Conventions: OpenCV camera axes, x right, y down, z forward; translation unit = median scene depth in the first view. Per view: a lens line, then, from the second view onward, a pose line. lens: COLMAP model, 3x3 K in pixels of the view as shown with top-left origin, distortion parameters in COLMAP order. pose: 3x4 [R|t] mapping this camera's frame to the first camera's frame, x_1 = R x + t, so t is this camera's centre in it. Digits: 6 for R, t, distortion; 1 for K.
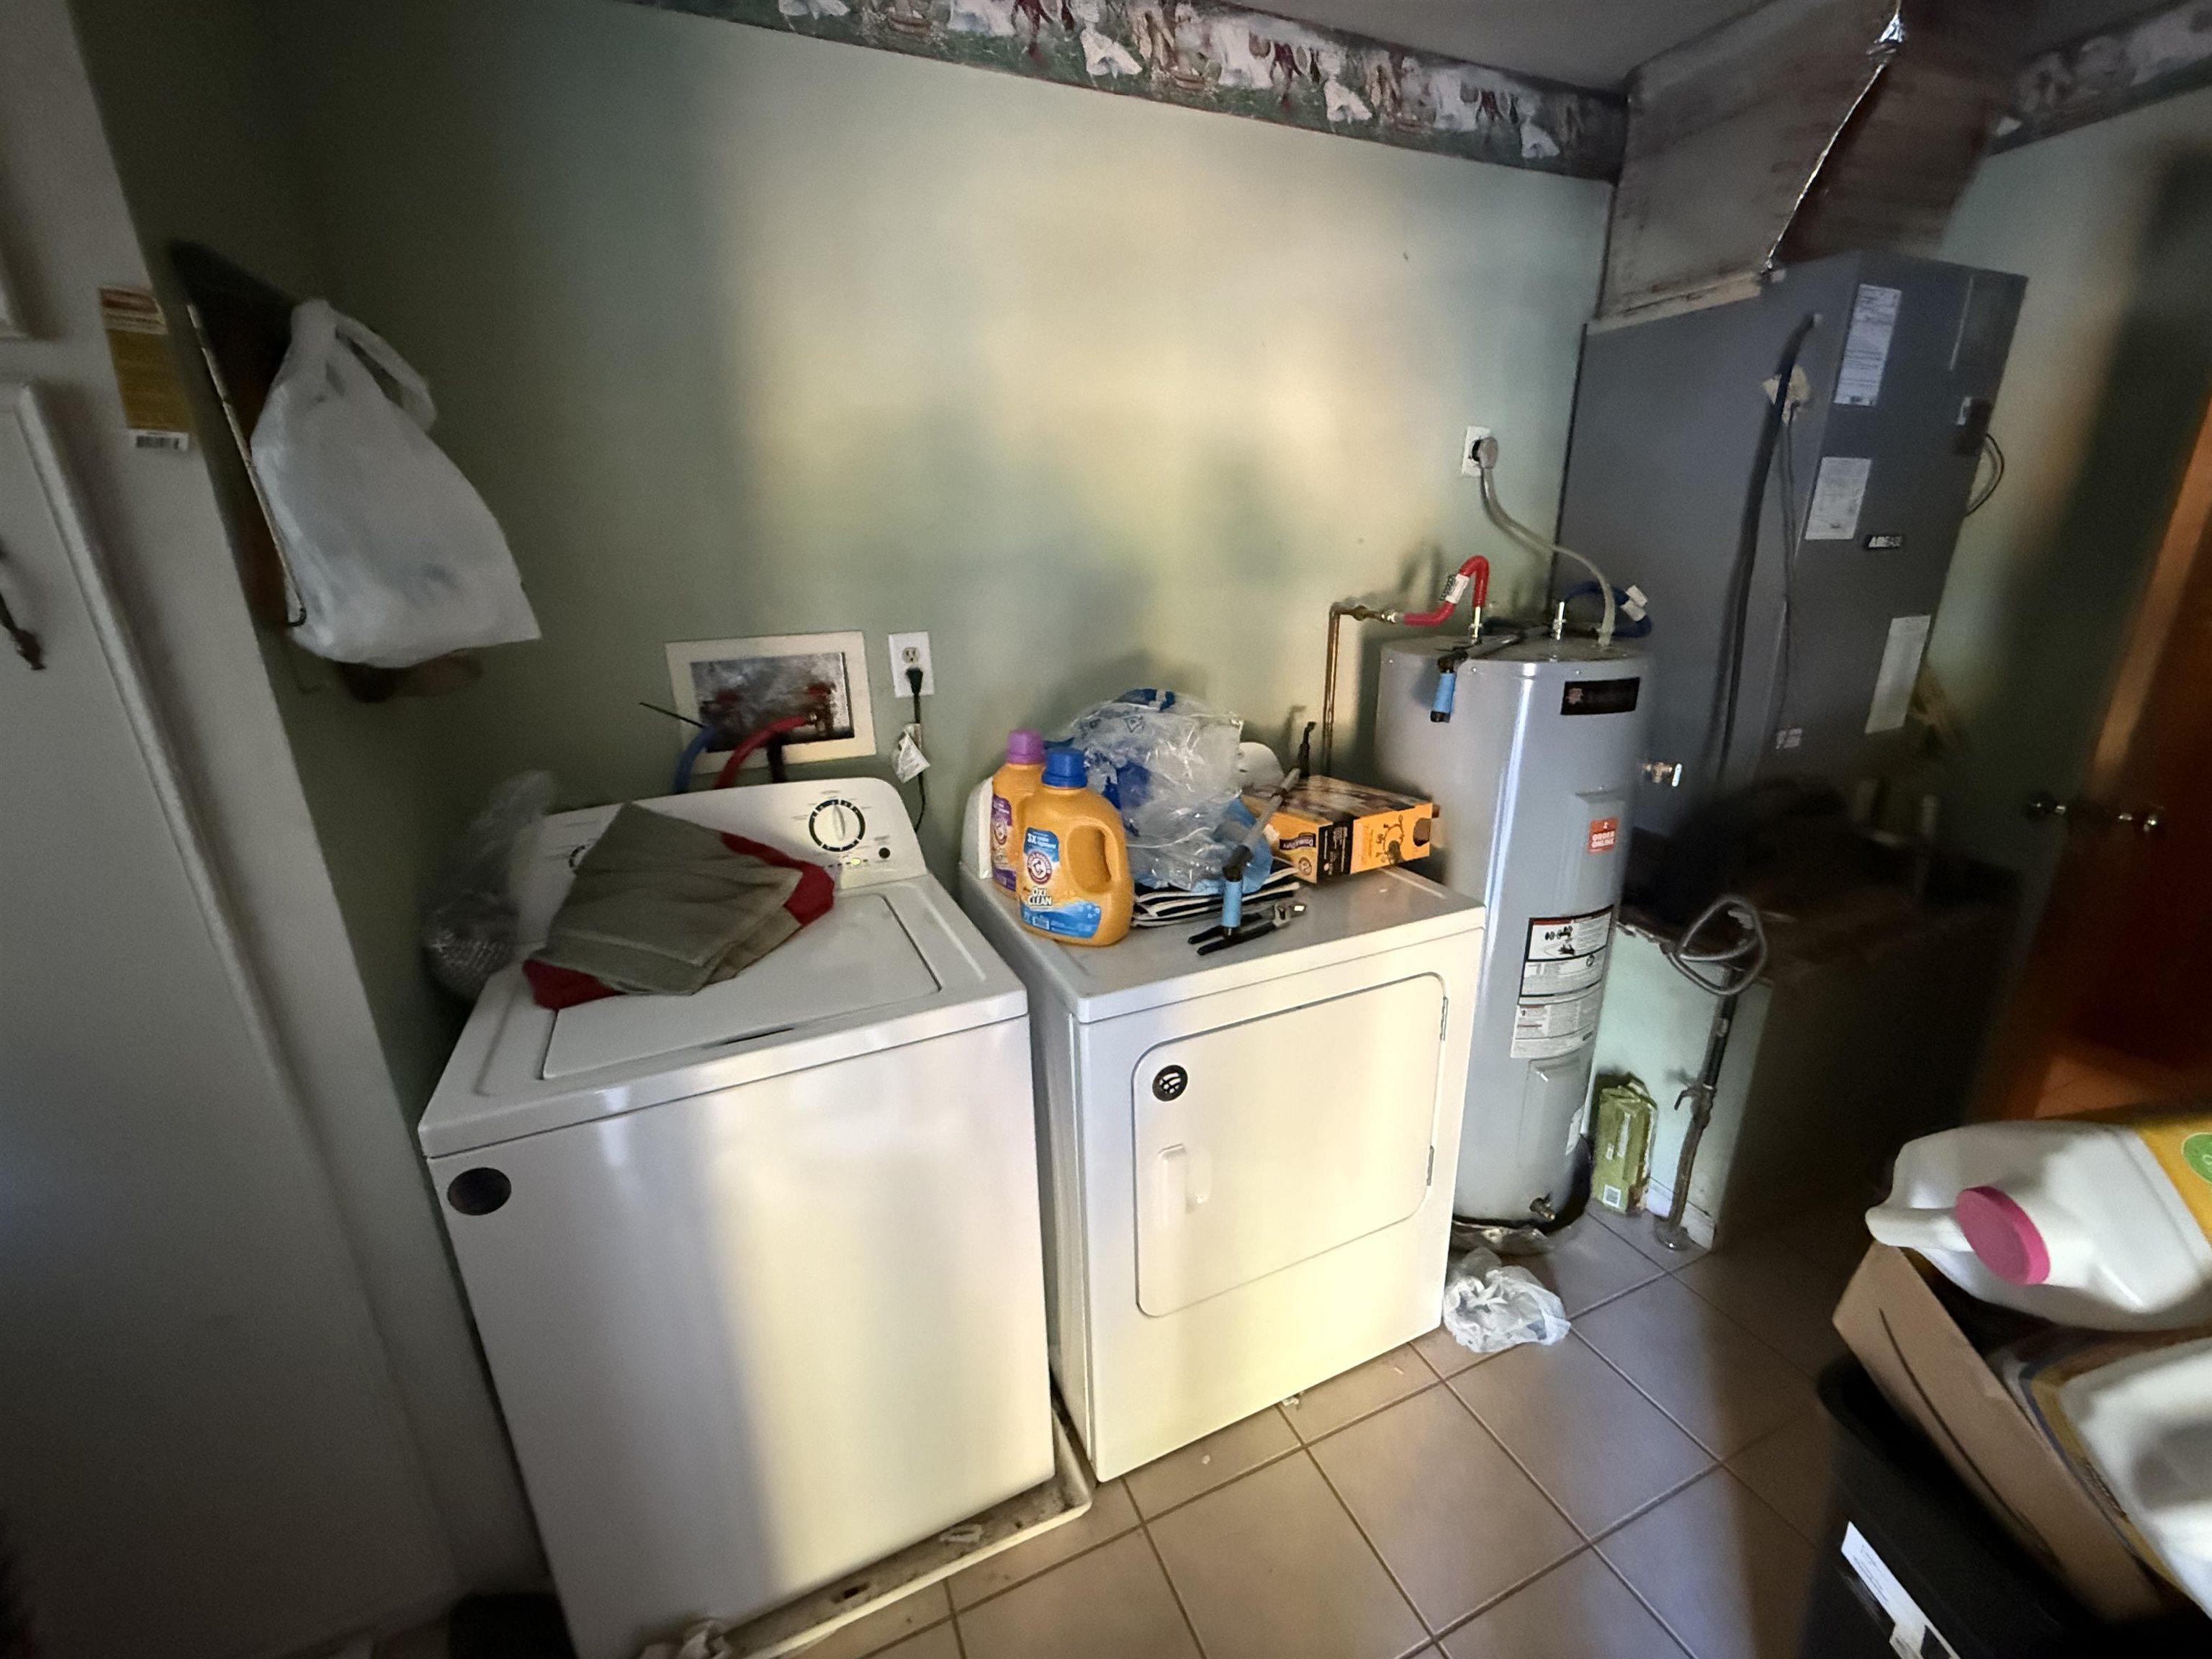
lens RADIAL K [[880.8, 0, 1106.0], [0, 880.8, 829.5], [0, 0, 1]] dist [-0.000914, 0.000346]
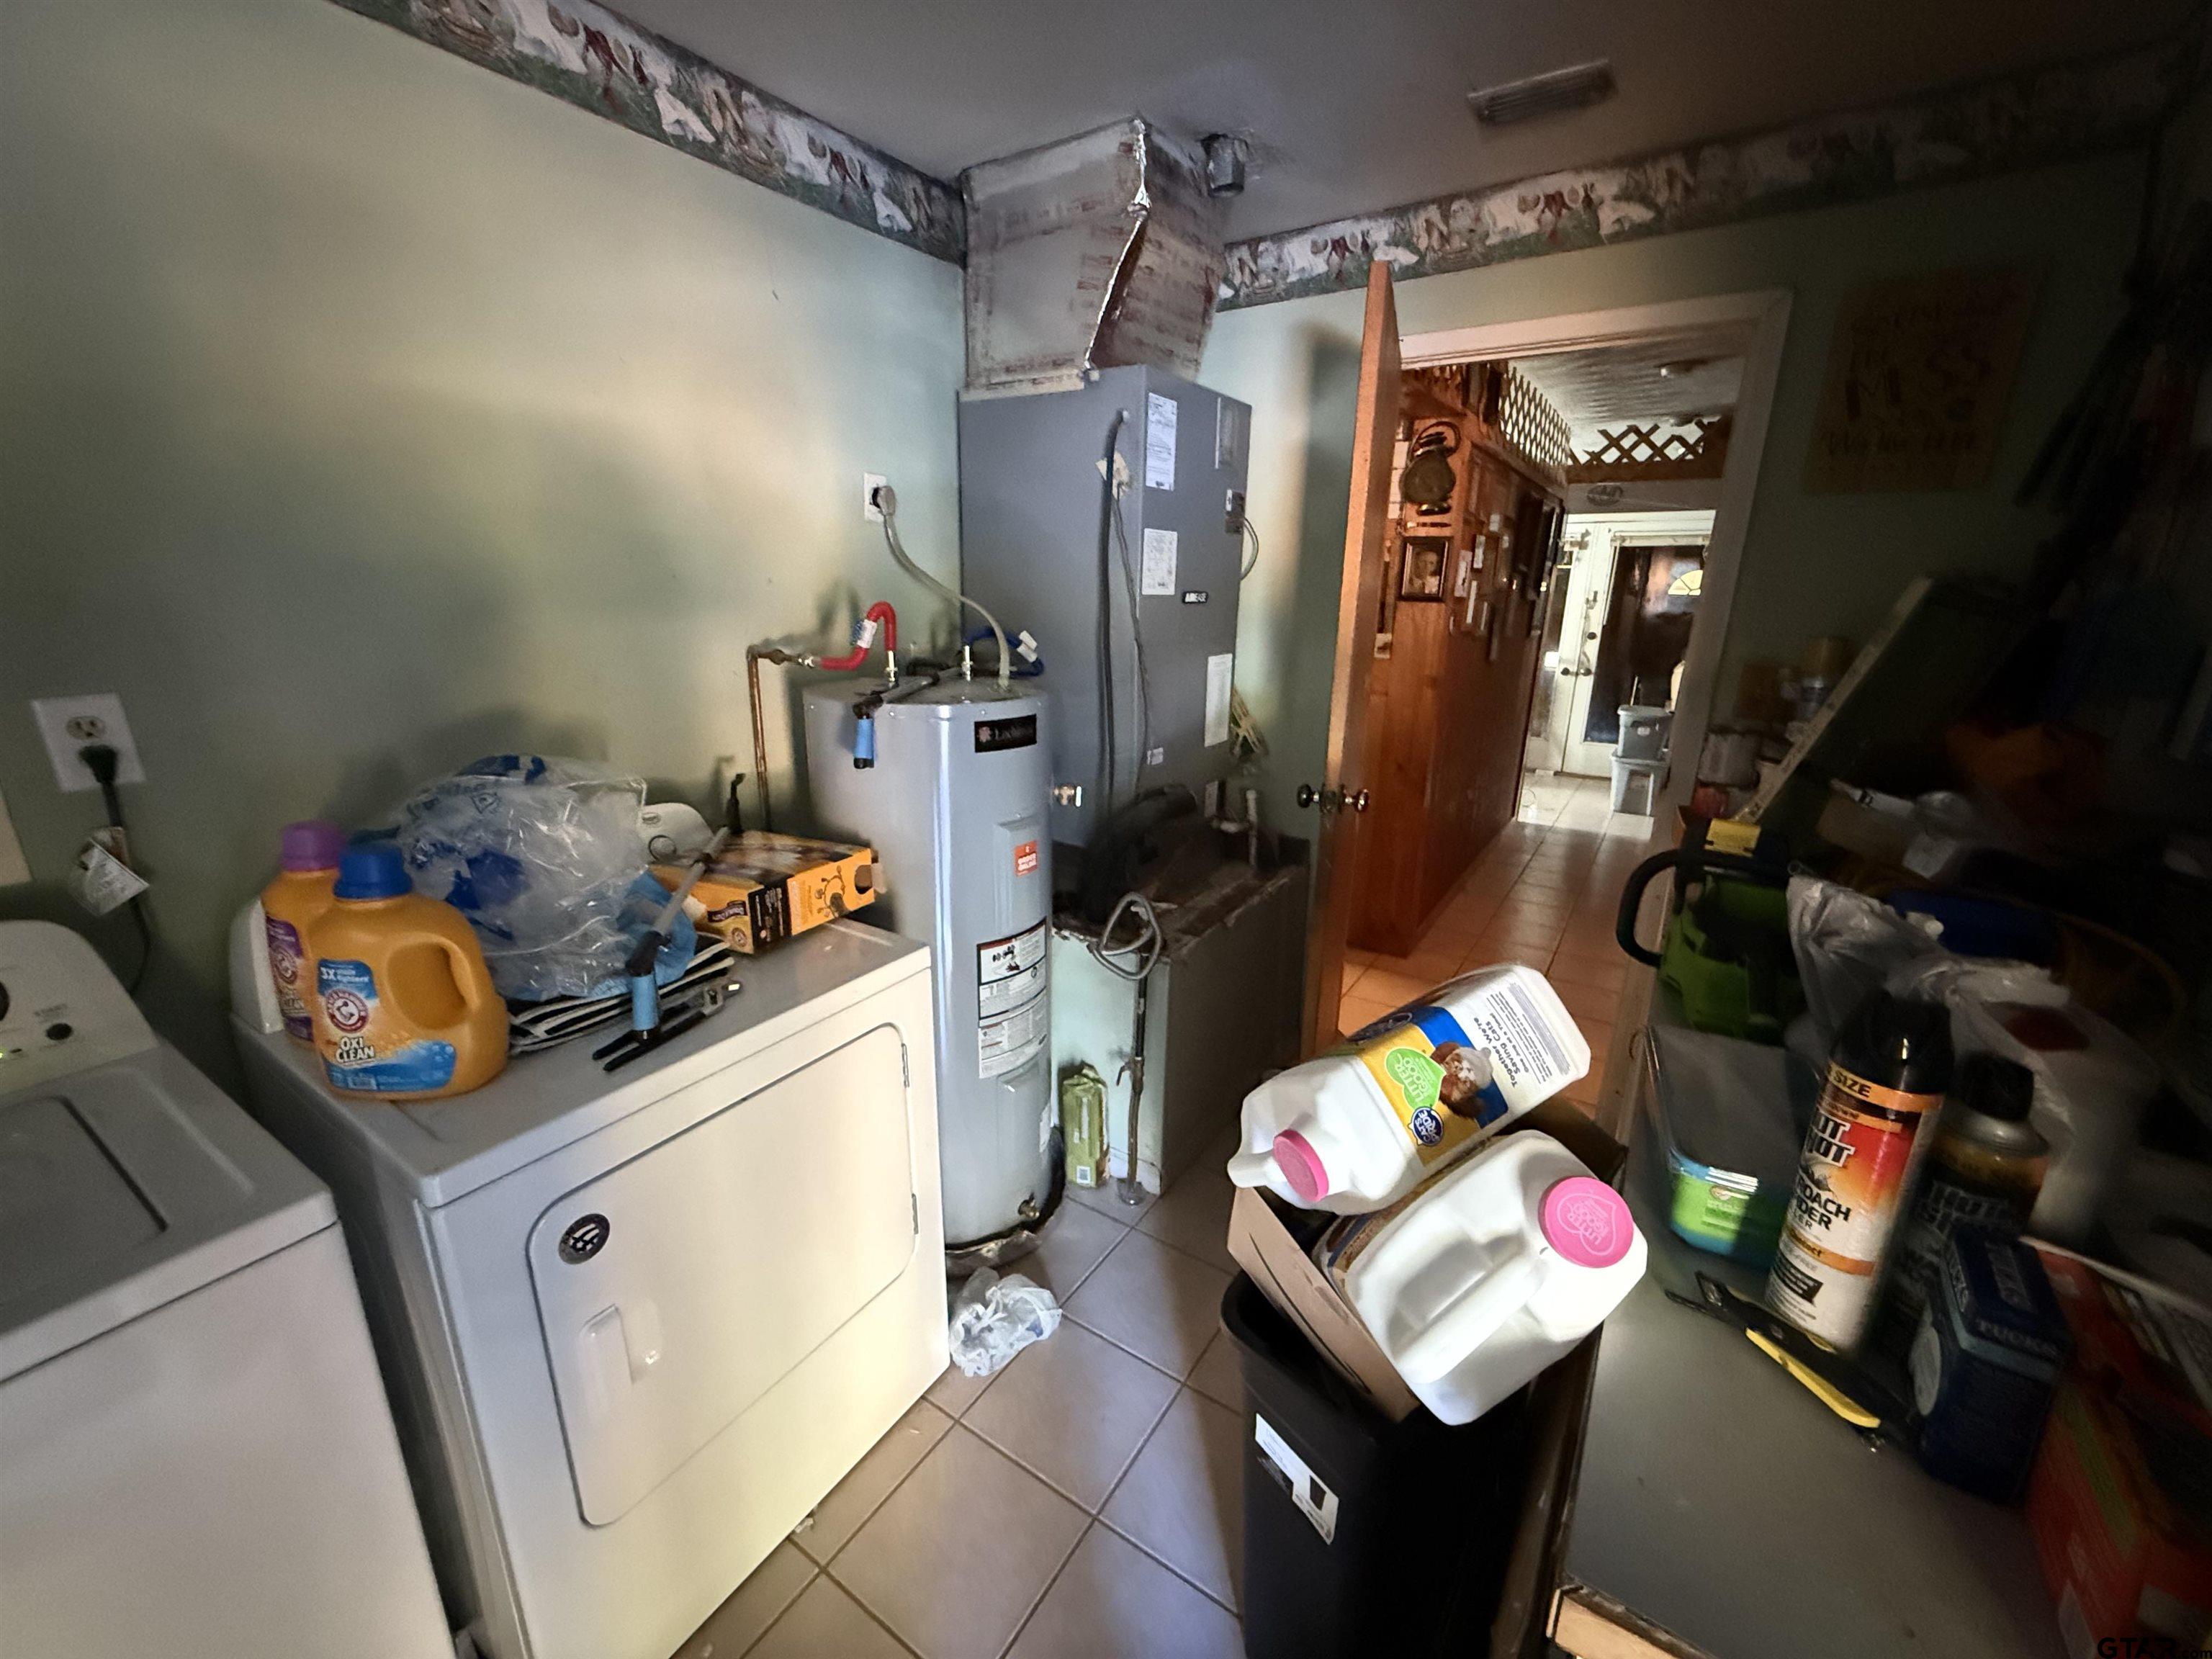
lens RADIAL K [[880.8, 0, 1106.0], [0, 880.8, 829.5], [0, 0, 1]] dist [-0.000914, 0.000346]
pose [[0.836093, -0.115572, 0.536275, 0.060767], [0.133187, 0.991073, 0.005937, -0.020970], [-0.532174, 0.066461, 0.844022, 0.020493]]
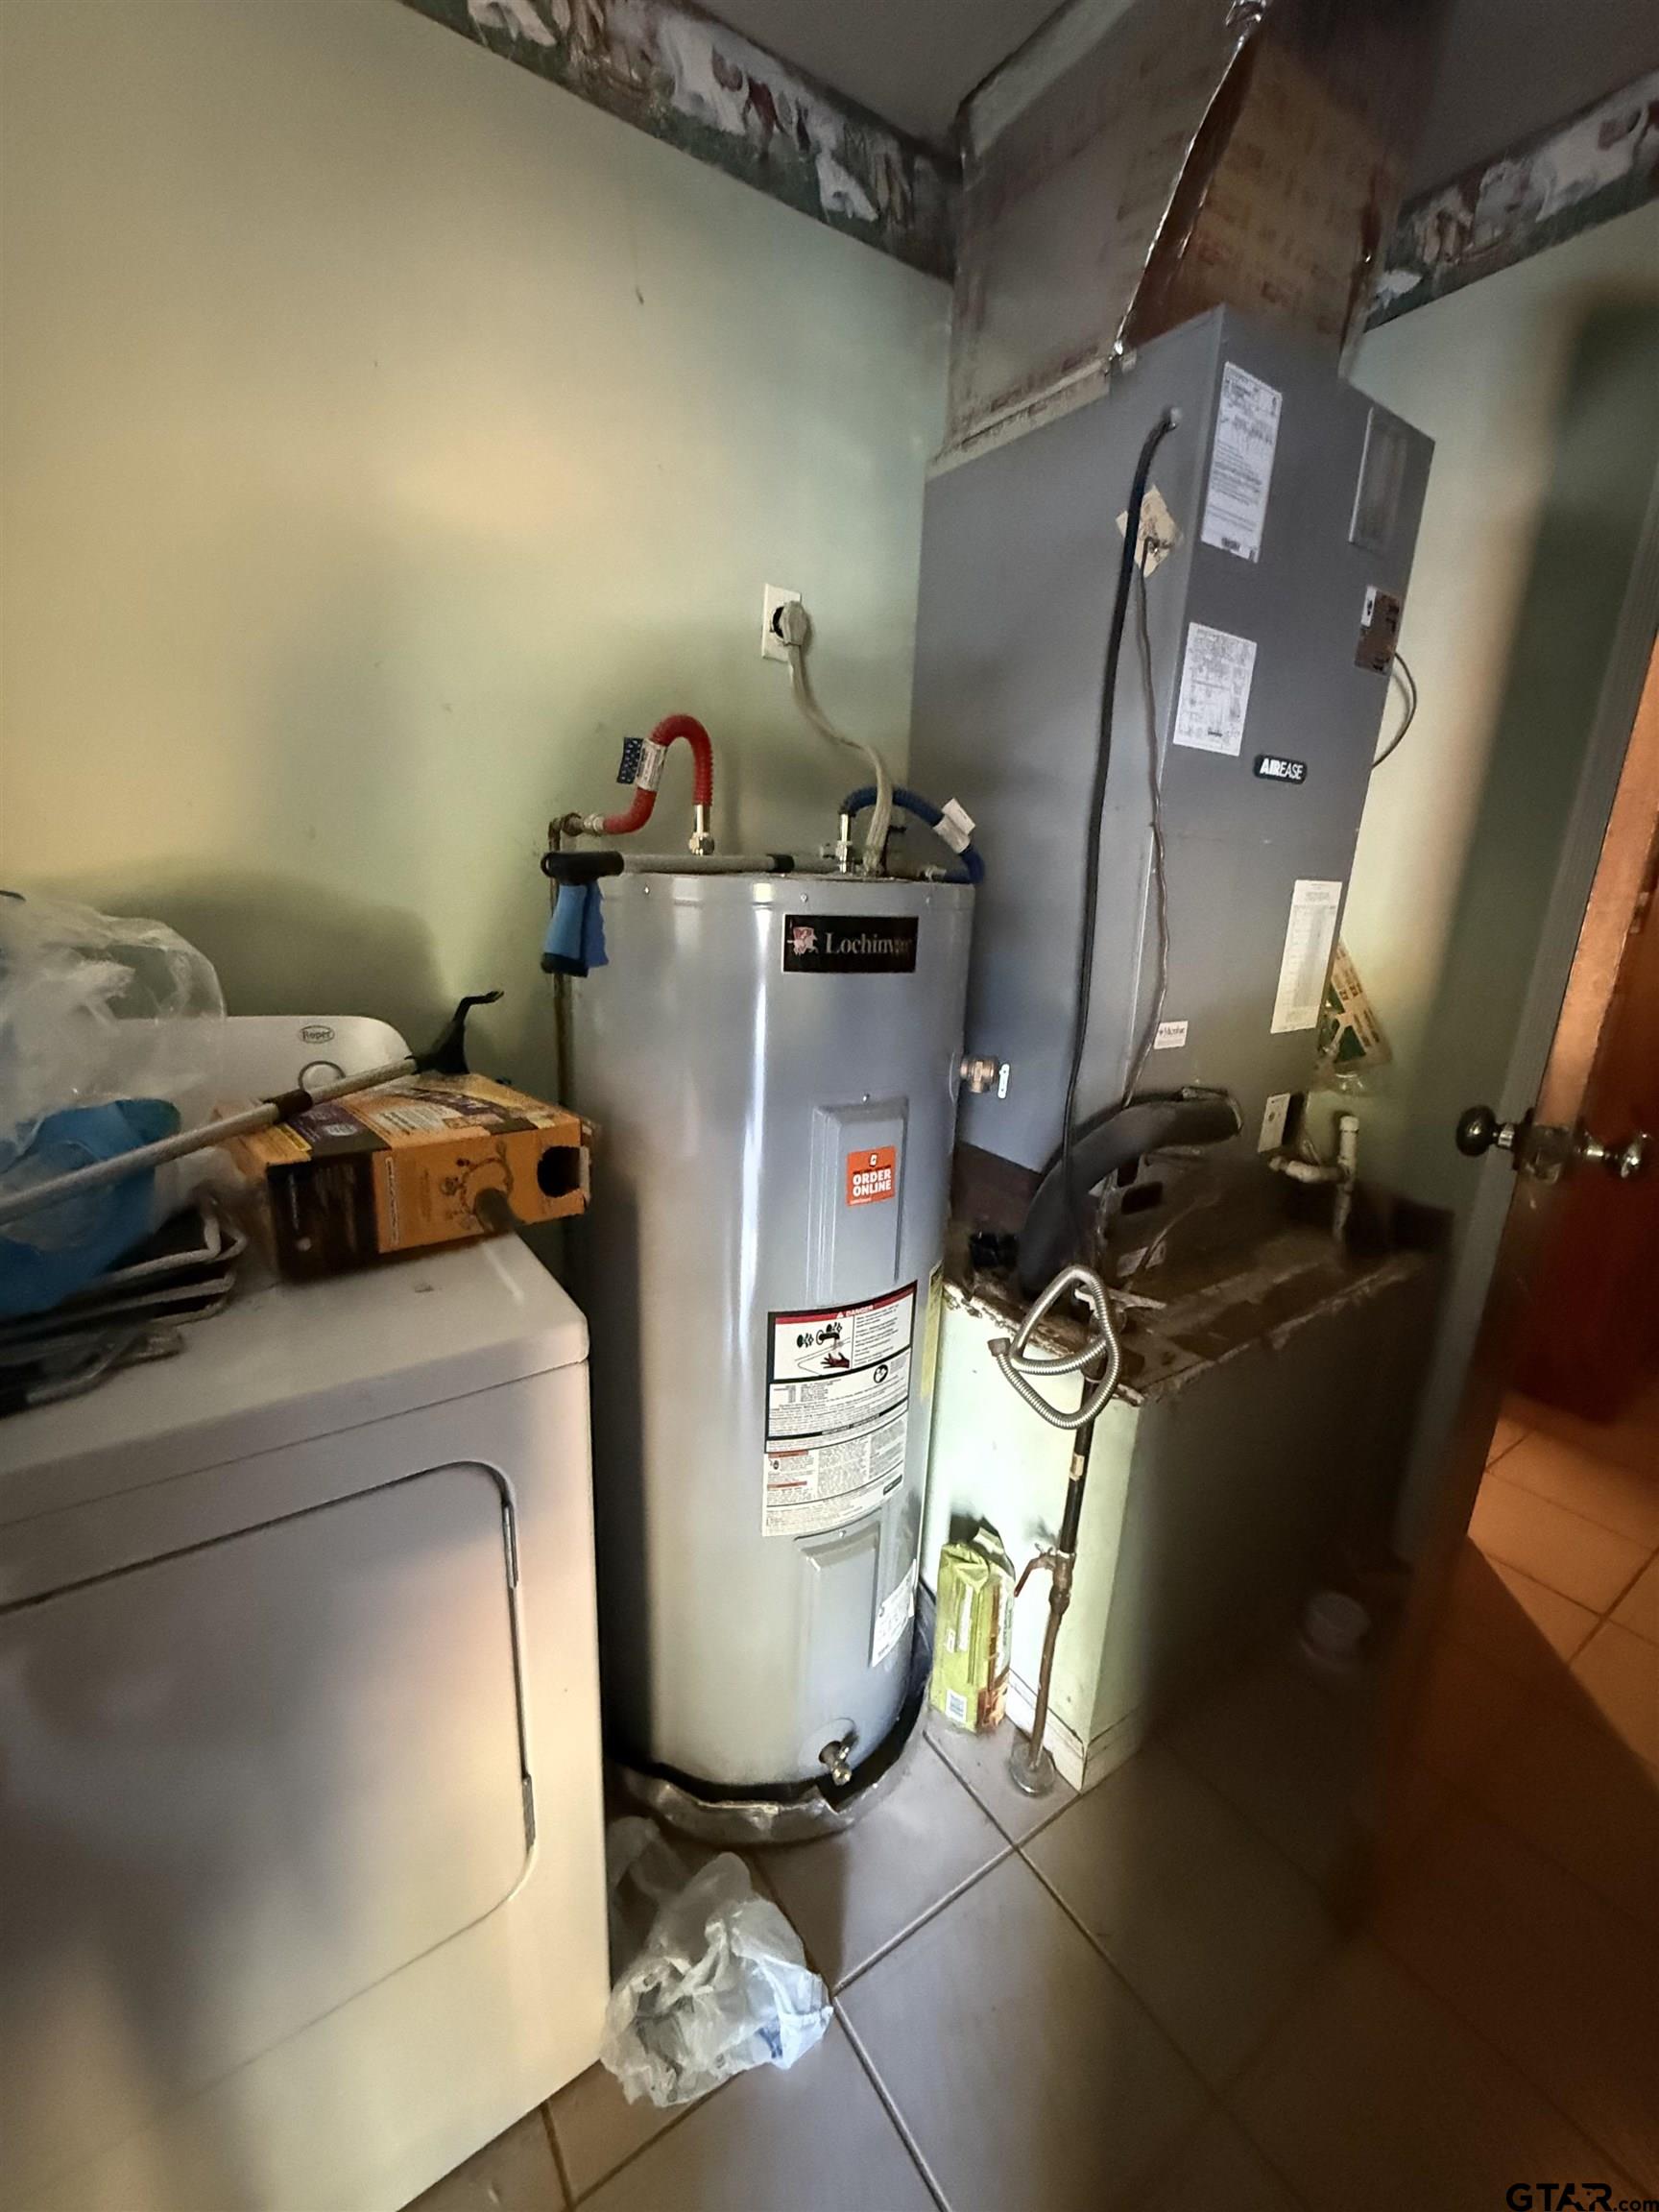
lens RADIAL K [[880.8, 0, 829.5], [0, 880.8, 1106.0], [0, 0, 1]] dist [-0.000914, 0.000346]
pose [[0.980508, 0.011253, 0.196157, 0.395228], [-0.001711, 0.998810, -0.048743, -0.011321], [-0.196473, 0.047457, 0.979360, 0.388309]]
